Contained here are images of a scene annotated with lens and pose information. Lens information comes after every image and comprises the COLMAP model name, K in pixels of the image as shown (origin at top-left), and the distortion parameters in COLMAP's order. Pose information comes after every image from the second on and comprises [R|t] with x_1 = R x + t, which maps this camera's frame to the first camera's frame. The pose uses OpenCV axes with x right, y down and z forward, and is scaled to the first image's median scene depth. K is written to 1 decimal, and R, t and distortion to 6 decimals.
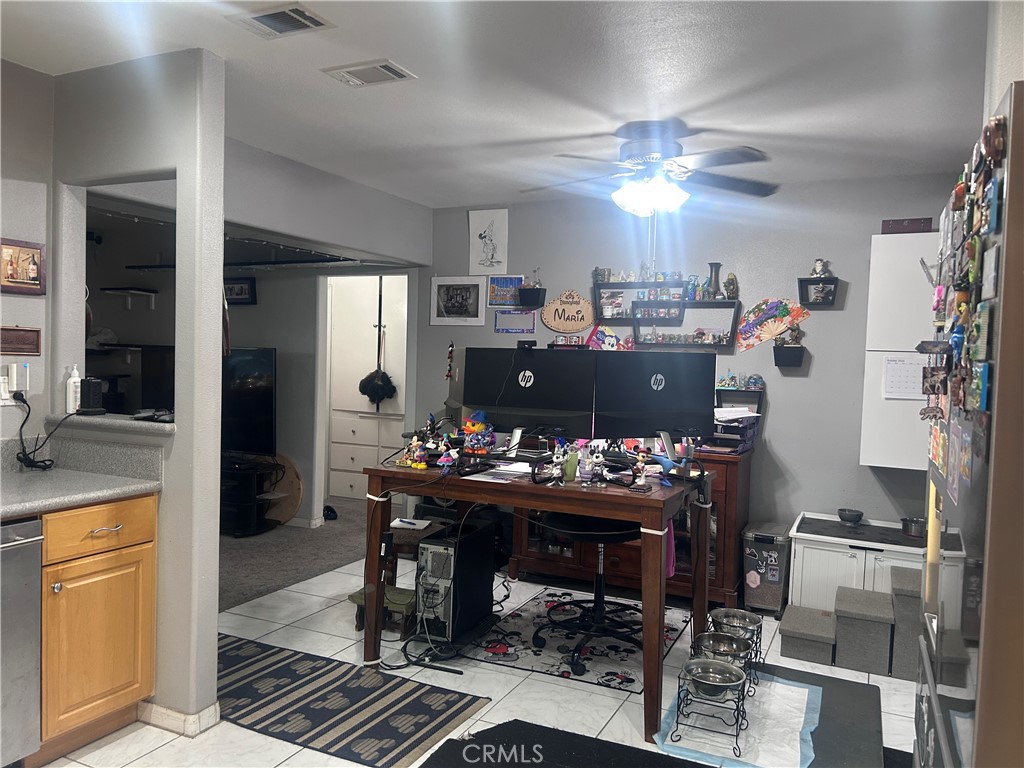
lens RADIAL K [[767.7, 0, 515.8], [0, 767.7, 378.9], [0, 0, 1]] dist [0.010520, -0.051493]
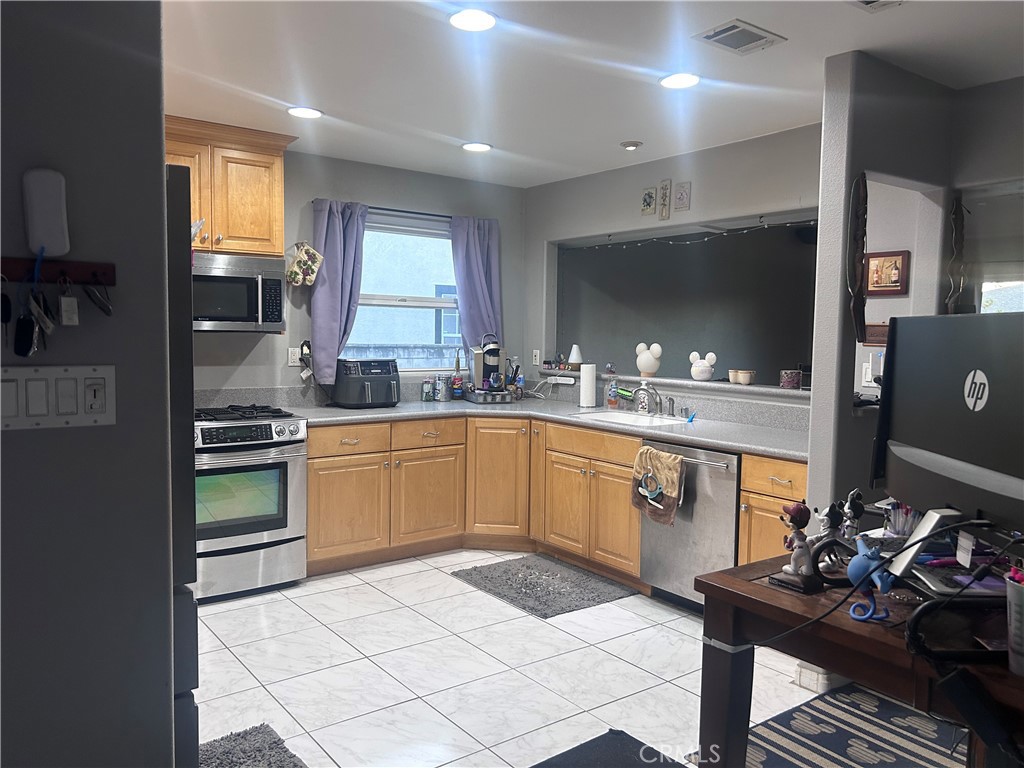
lens RADIAL K [[767.7, 0, 519.7], [0, 767.7, 387.6], [0, 0, 1]] dist [0.010520, -0.051493]
pose [[-0.466930, 0.042149, -0.883289, 0.709699], [-0.054813, 0.995563, 0.076482, -0.027909], [0.882594, 0.084127, -0.462548, 1.074932]]
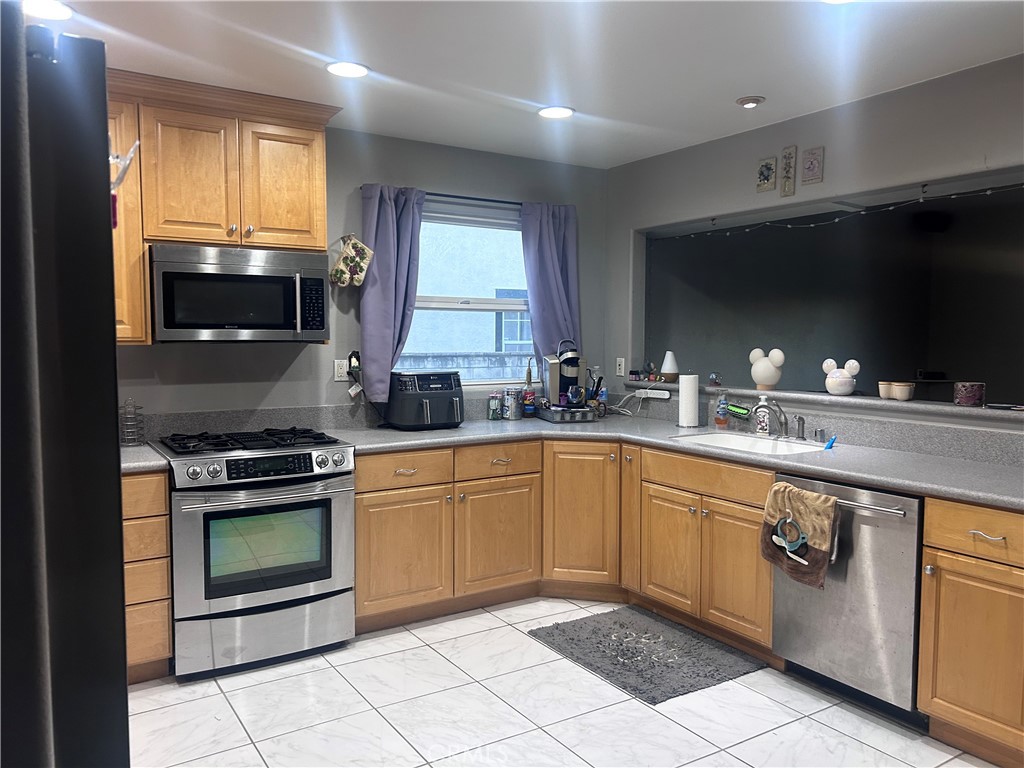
lens RADIAL K [[767.7, 0, 508.2], [0, 767.7, 387.7], [0, 0, 1]] dist [0.010520, -0.051493]
pose [[-0.541619, 0.038893, -0.839724, 0.512509], [-0.040438, 0.996567, 0.072241, -0.023476], [0.839651, 0.073084, -0.538187, 0.912149]]
